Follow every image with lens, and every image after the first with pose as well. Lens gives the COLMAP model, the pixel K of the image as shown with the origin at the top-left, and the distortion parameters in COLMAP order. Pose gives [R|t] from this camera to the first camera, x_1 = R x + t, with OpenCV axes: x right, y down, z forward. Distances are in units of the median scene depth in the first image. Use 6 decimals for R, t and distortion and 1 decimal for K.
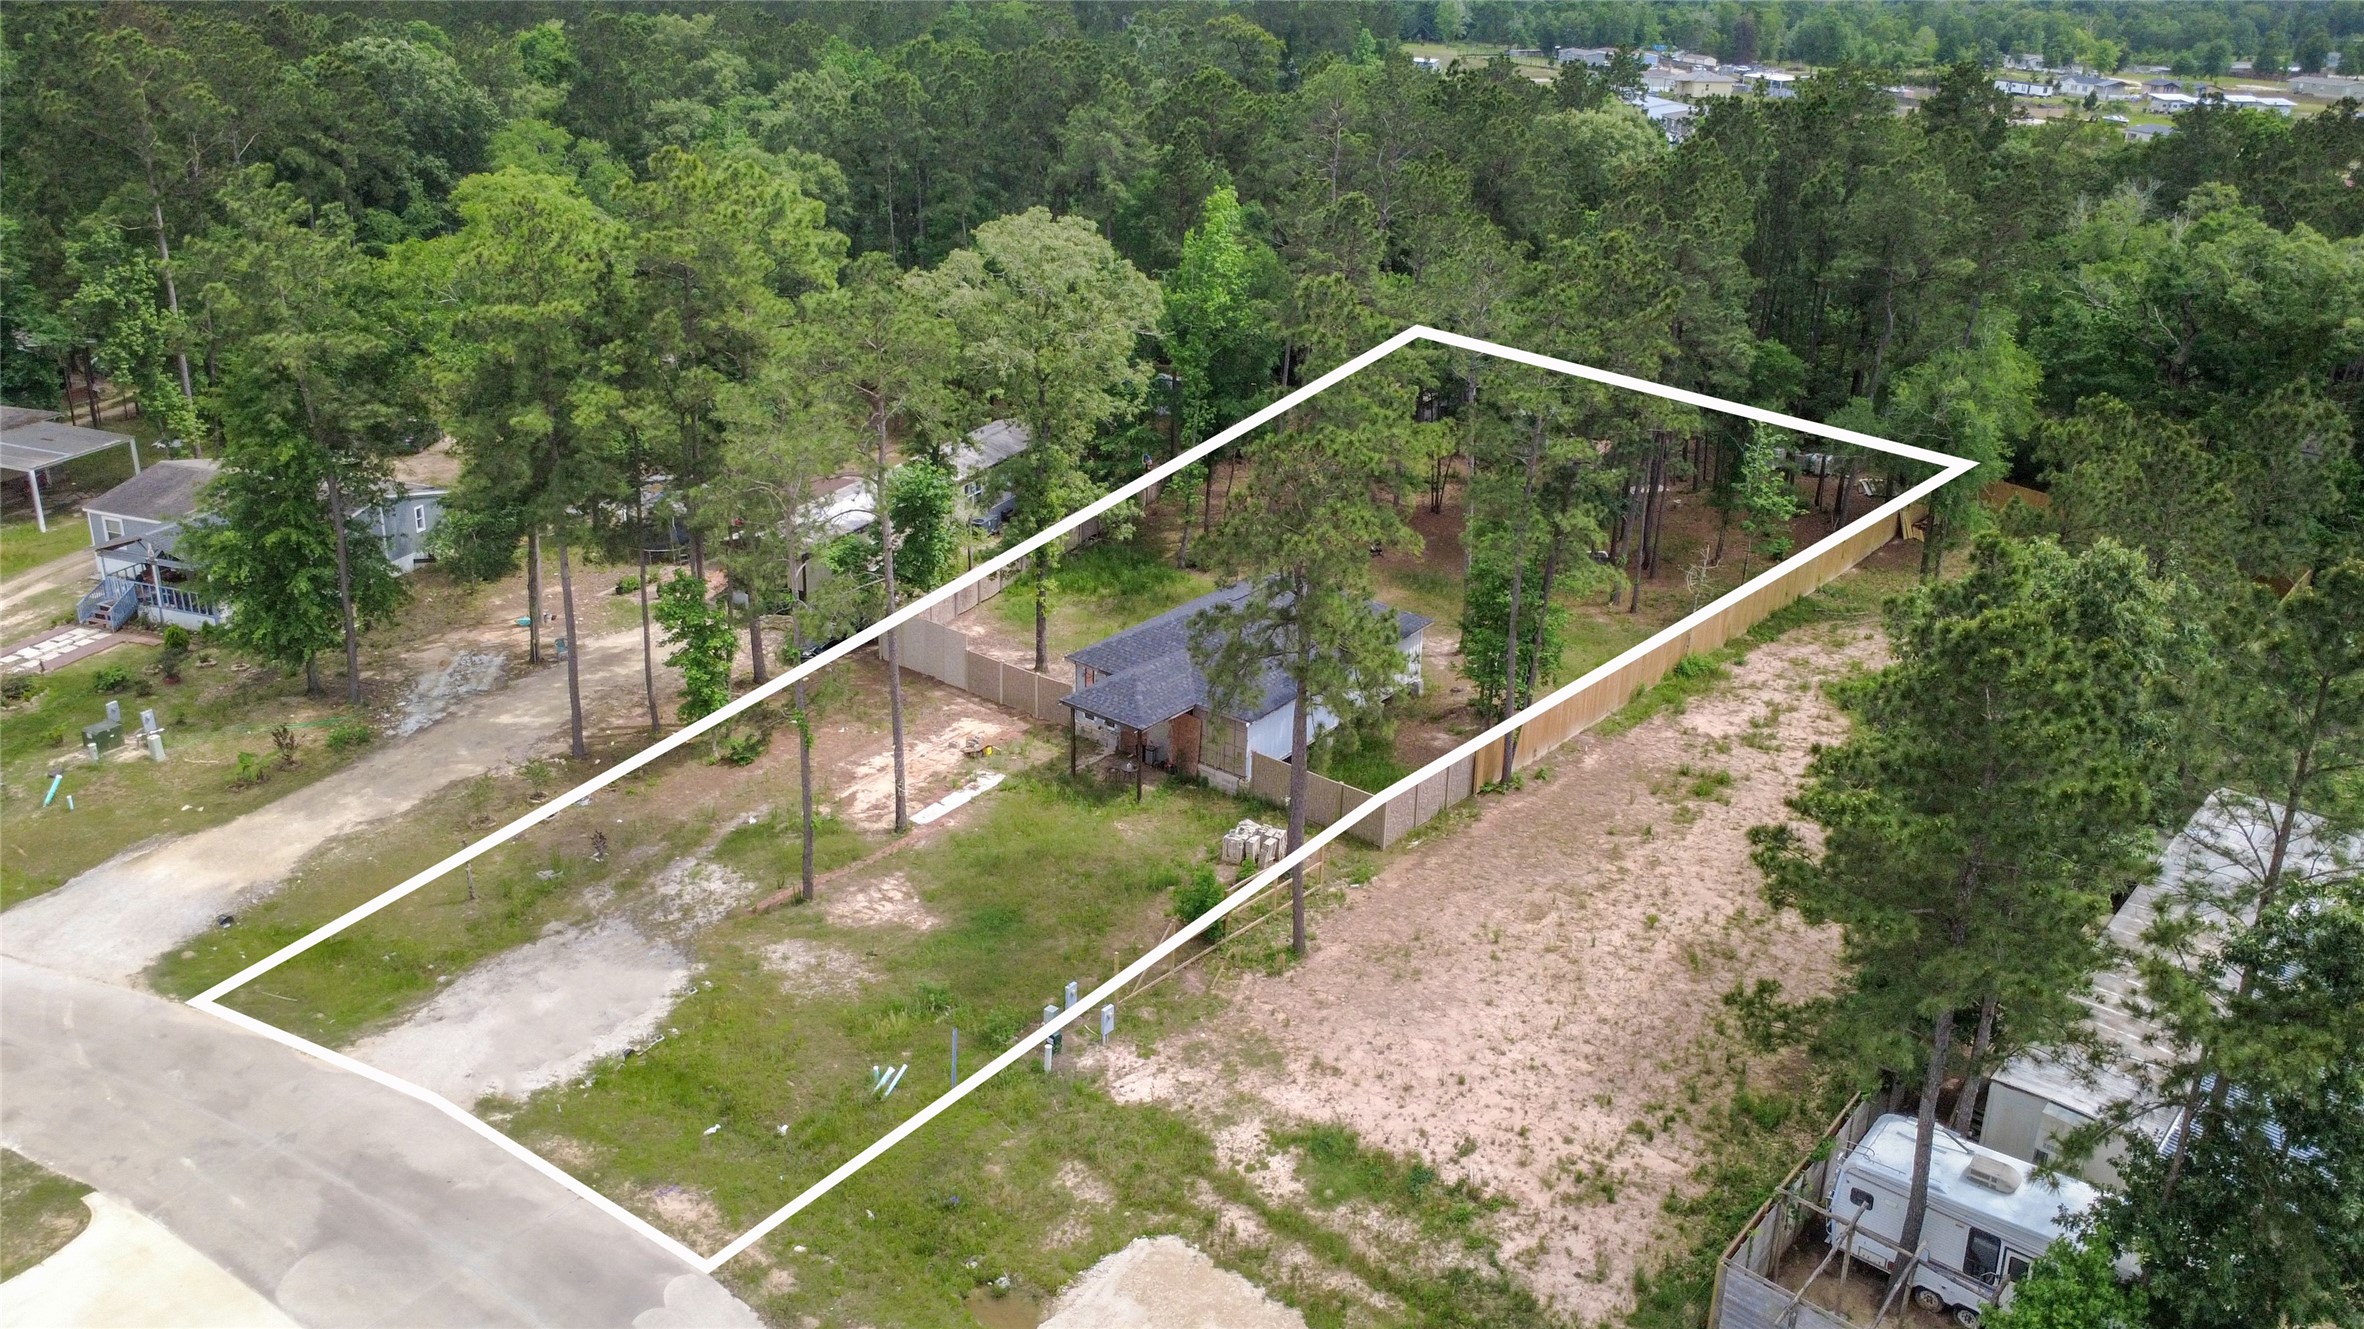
lens RADIAL K [[1750.4, 0, 1214.1], [0, 1750.4, 557.9], [0, 0, 1]] dist [0.003931, -0.005223]
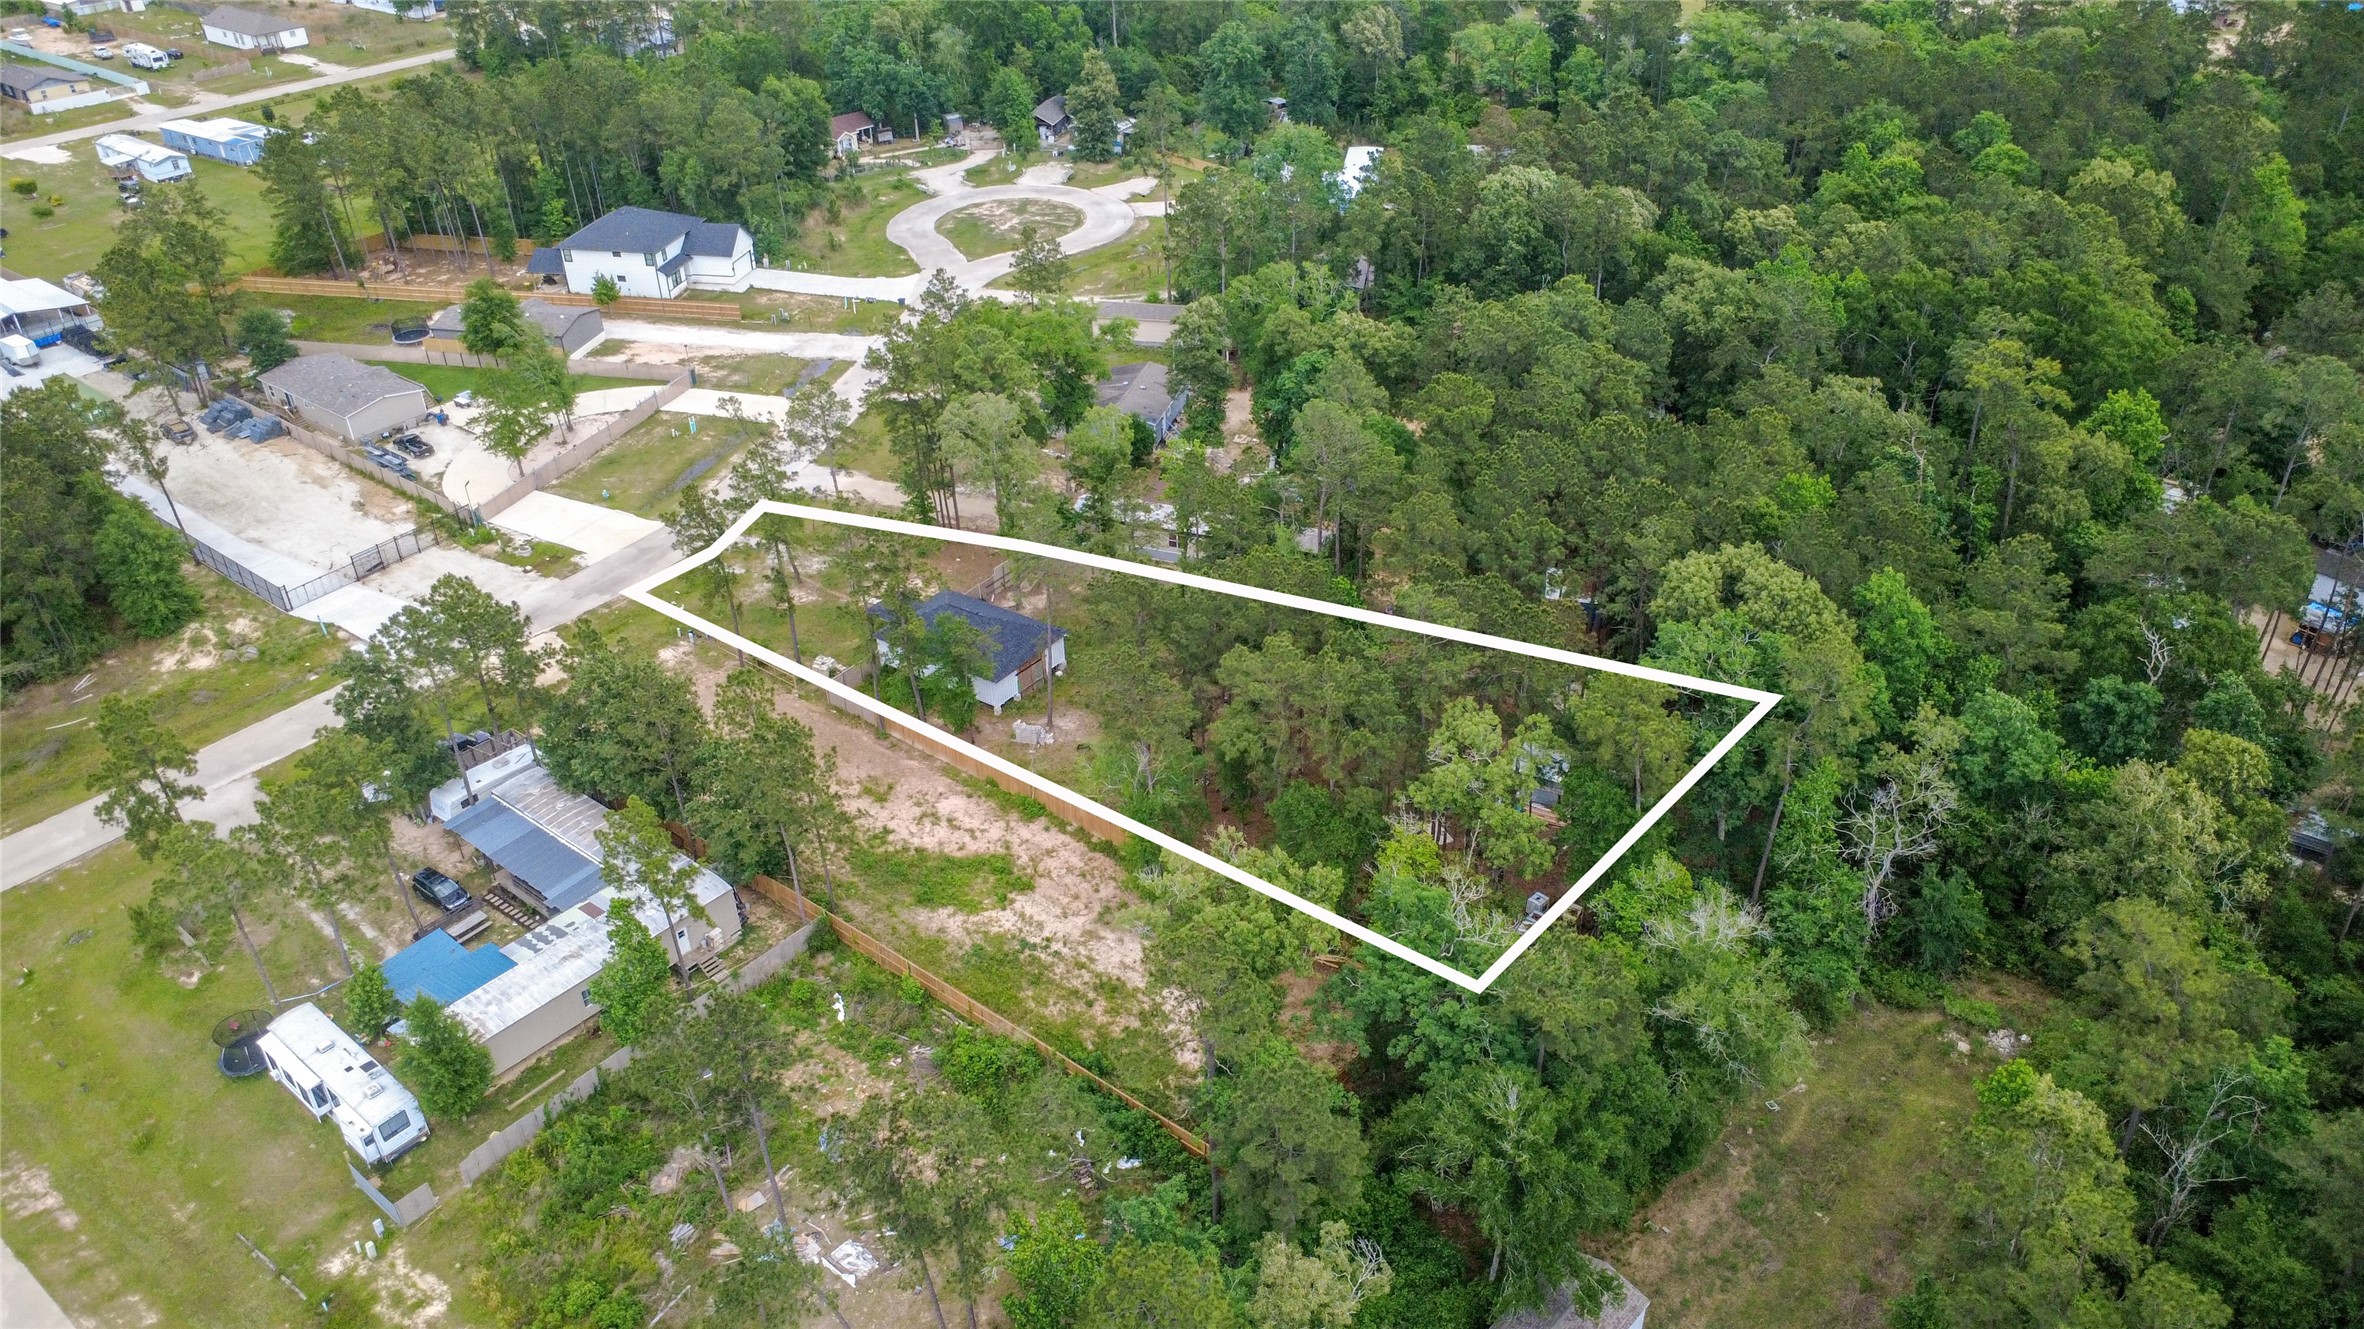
lens RADIAL K [[1715.9, 0, 1184.7], [0, 1715.9, 667.0], [0, 0, 1]] dist [0.001761, -0.002349]
pose [[0.032943, 0.504472, -0.862800, 2.584981], [-0.305508, 0.827031, 0.471894, -1.367478], [0.951619, 0.248047, 0.181365, 1.325874]]
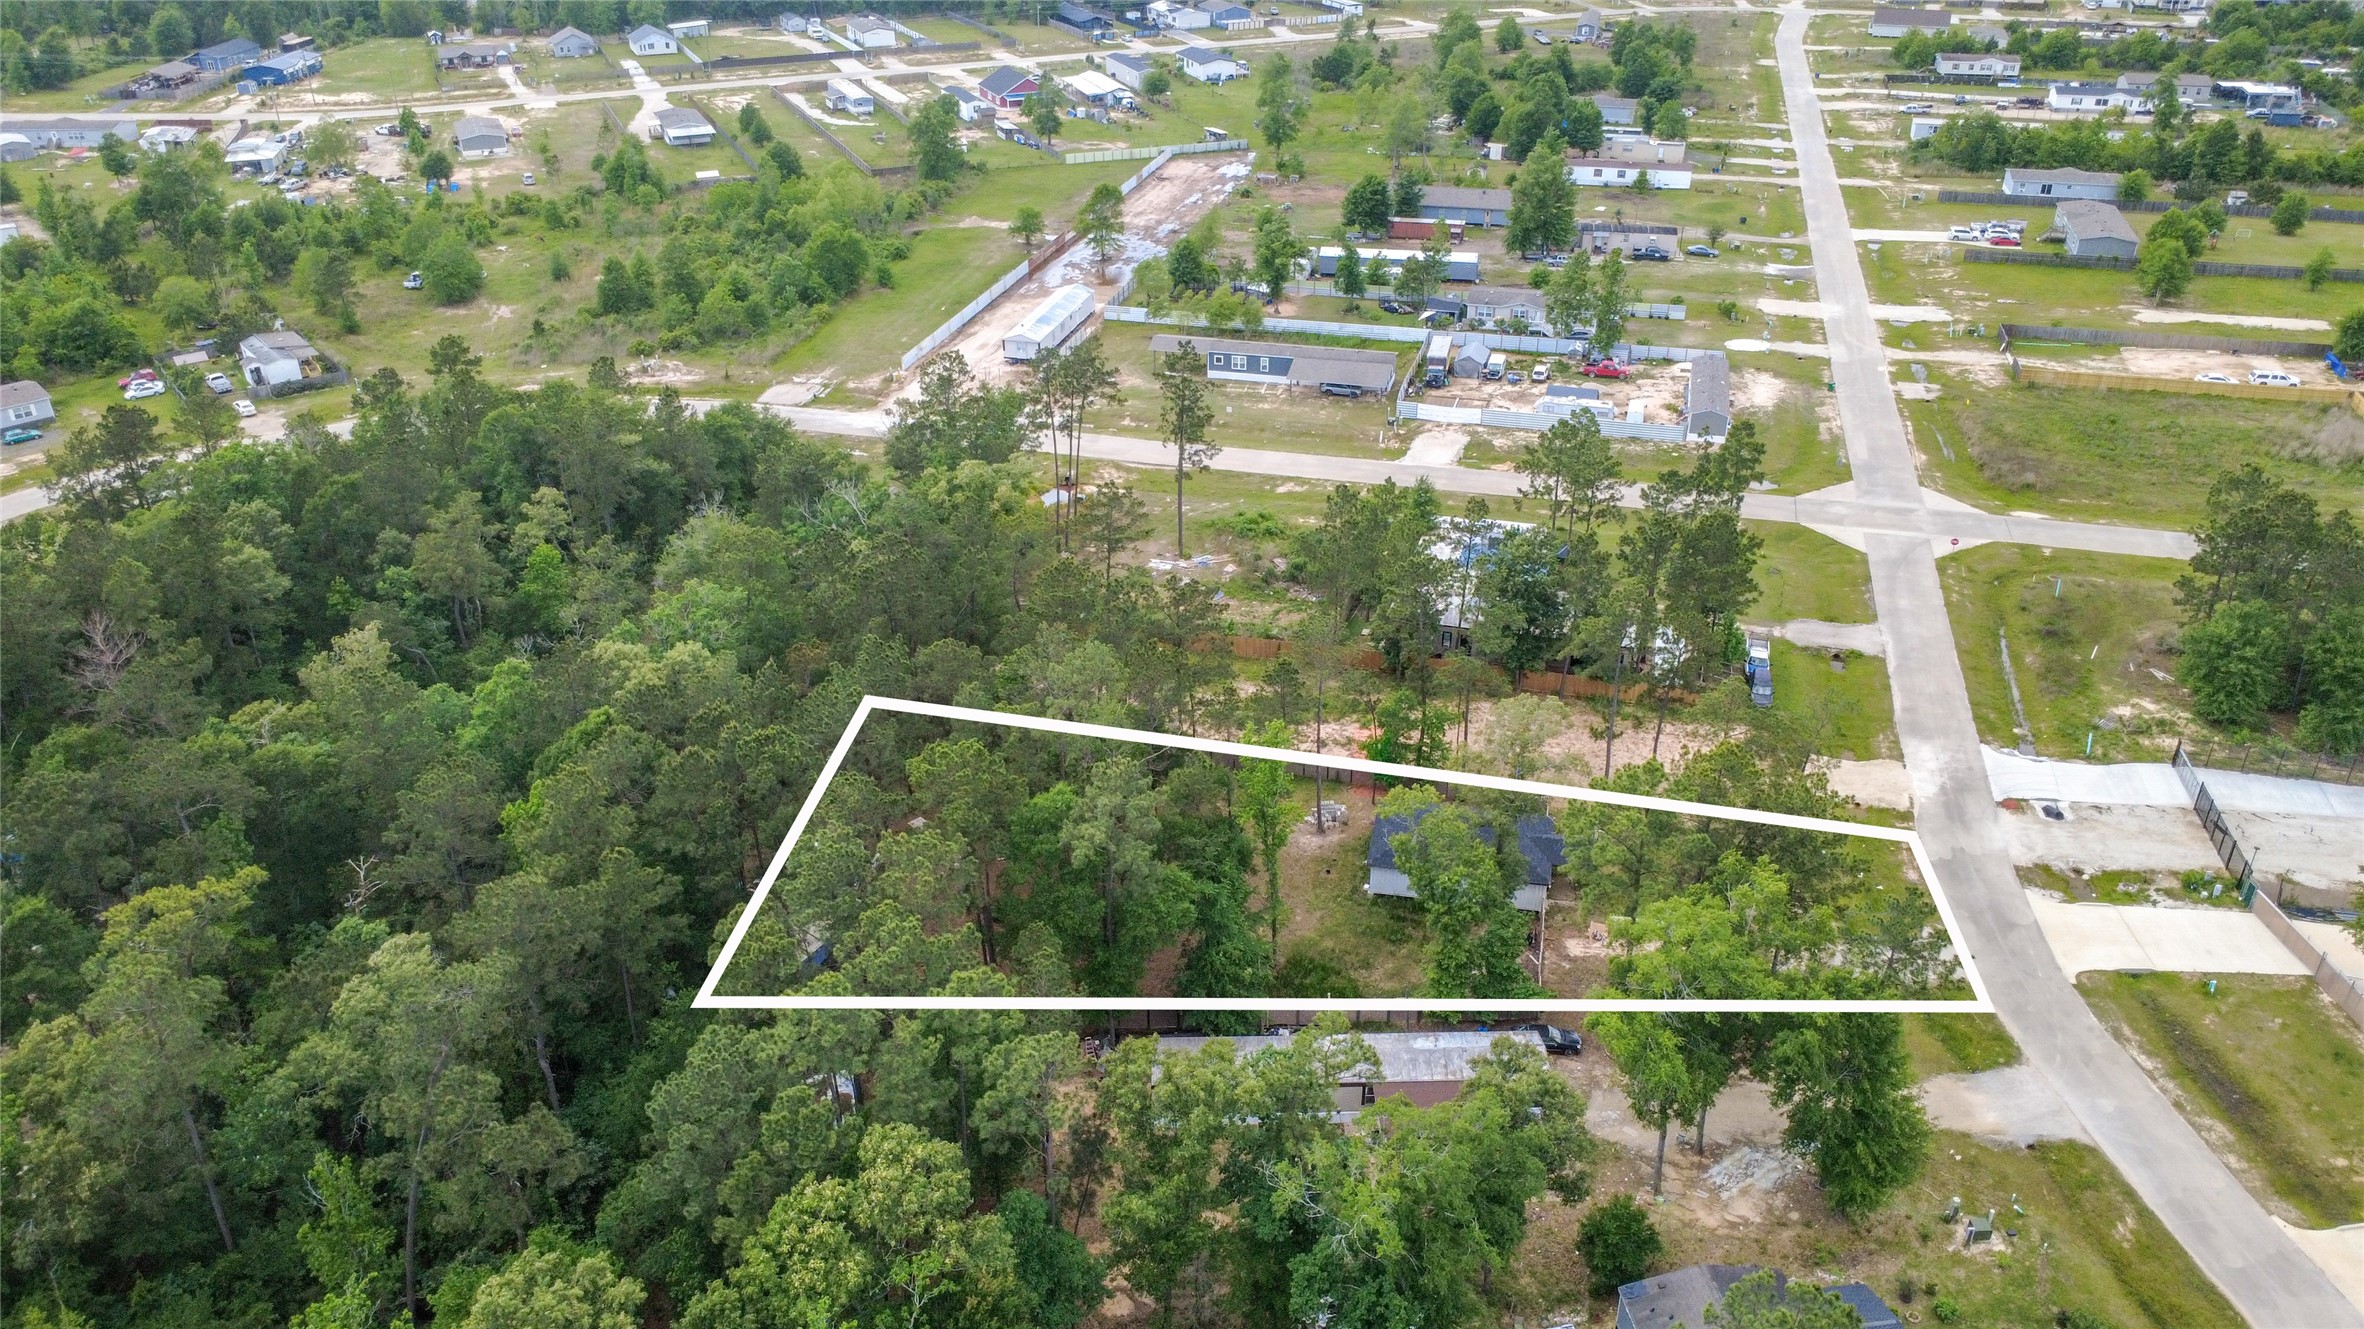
lens RADIAL K [[1722.9, 0, 1183.2], [0, 1722.9, 665.6], [0, 0, 1]] dist [-0.002361, 0.006266]
pose [[-0.424880, -0.459777, 0.779796, -1.752529], [0.296868, 0.743009, 0.599839, -1.875394], [-0.855188, 0.486356, -0.179197, 2.213764]]
